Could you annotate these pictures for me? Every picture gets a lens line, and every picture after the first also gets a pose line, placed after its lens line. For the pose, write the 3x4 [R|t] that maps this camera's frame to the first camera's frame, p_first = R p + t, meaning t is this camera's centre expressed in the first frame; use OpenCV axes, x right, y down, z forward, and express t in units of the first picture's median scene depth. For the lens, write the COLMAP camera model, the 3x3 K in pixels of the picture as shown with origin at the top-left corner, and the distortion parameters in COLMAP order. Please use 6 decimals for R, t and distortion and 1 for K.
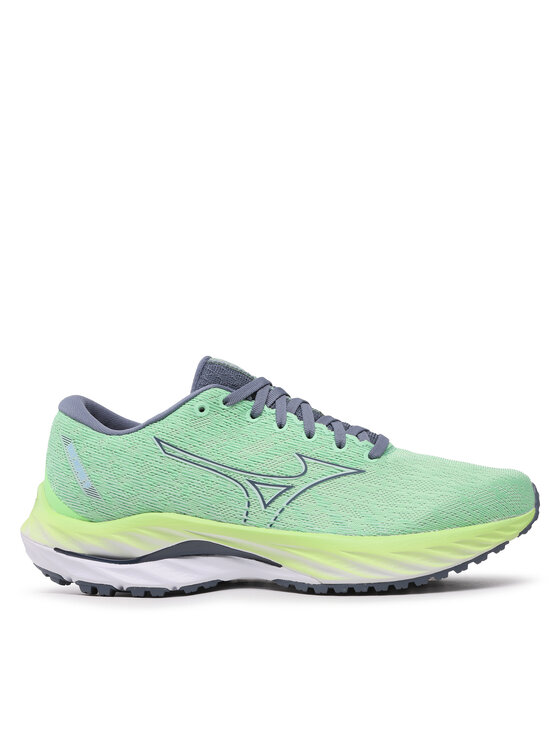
lens RADIAL K [[1367.4, 0, 280.3], [0, 1367.4, 373.8], [0, 0, 1]] dist [0.021962, 0.000000]
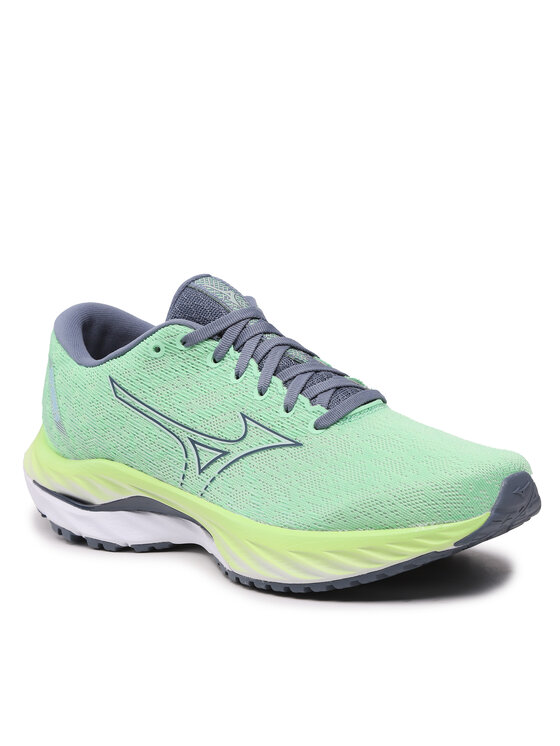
lens RADIAL K [[2202.4, 0, 279.9], [0, 2202.4, 372.7], [0, 0, 1]] dist [0.001235, 0.000000]
pose [[0.859952, 0.098751, -0.500731, 0.726509], [0.021545, 0.973204, 0.228930, -0.283880], [0.509921, -0.207657, 0.834781, -0.135193]]
